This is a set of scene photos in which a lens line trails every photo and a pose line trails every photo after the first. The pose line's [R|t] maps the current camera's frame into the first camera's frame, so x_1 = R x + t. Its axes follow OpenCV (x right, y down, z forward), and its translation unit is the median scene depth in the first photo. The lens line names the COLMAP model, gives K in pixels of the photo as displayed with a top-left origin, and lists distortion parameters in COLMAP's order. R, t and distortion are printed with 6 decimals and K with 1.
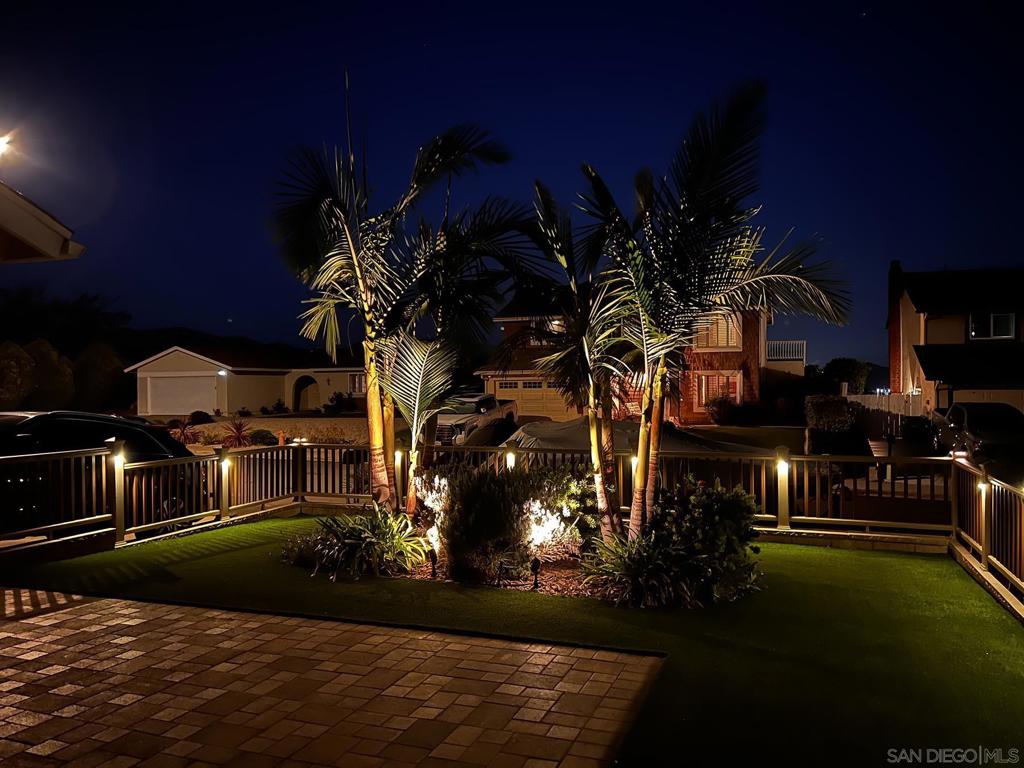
lens RADIAL K [[767.9, 0, 512.0], [0, 767.9, 384.0], [0, 0, 1]] dist [0.014558, -0.000536]
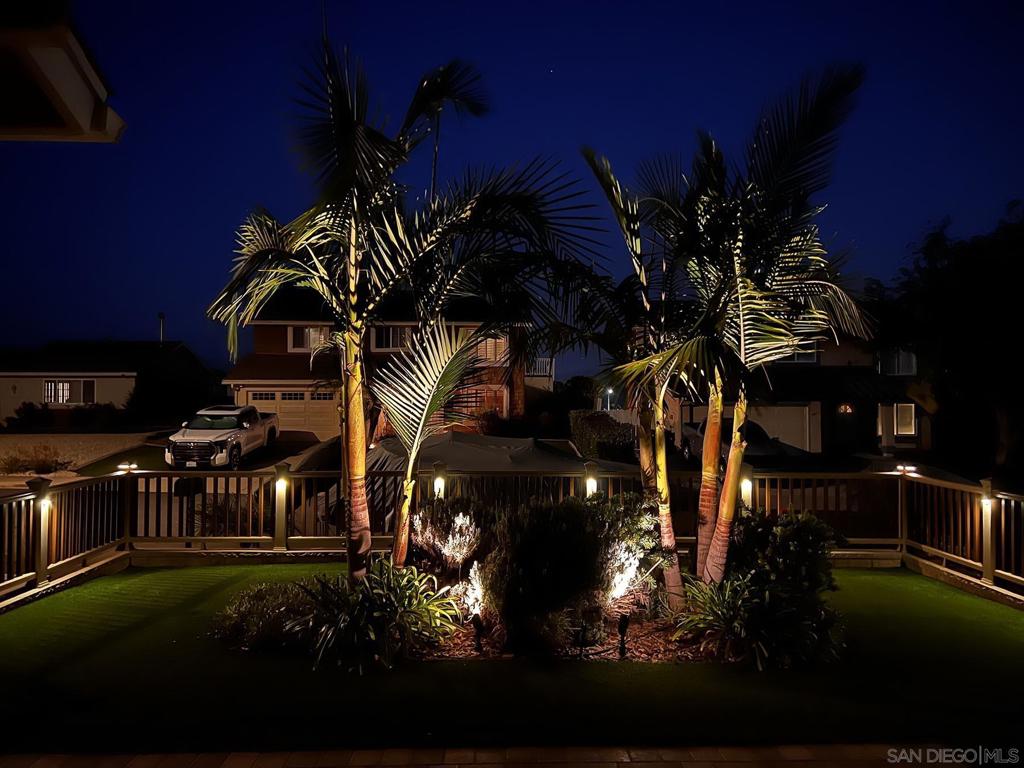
lens RADIAL K [[769.0, 0, 512.4], [0, 769.0, 374.7], [0, 0, 1]] dist [0.000753, -0.006226]
pose [[0.924877, 0.024987, 0.379445, -0.323574], [-0.013591, 0.999373, -0.032683, 0.006356], [-0.380024, 0.025070, 0.924637, 0.263447]]
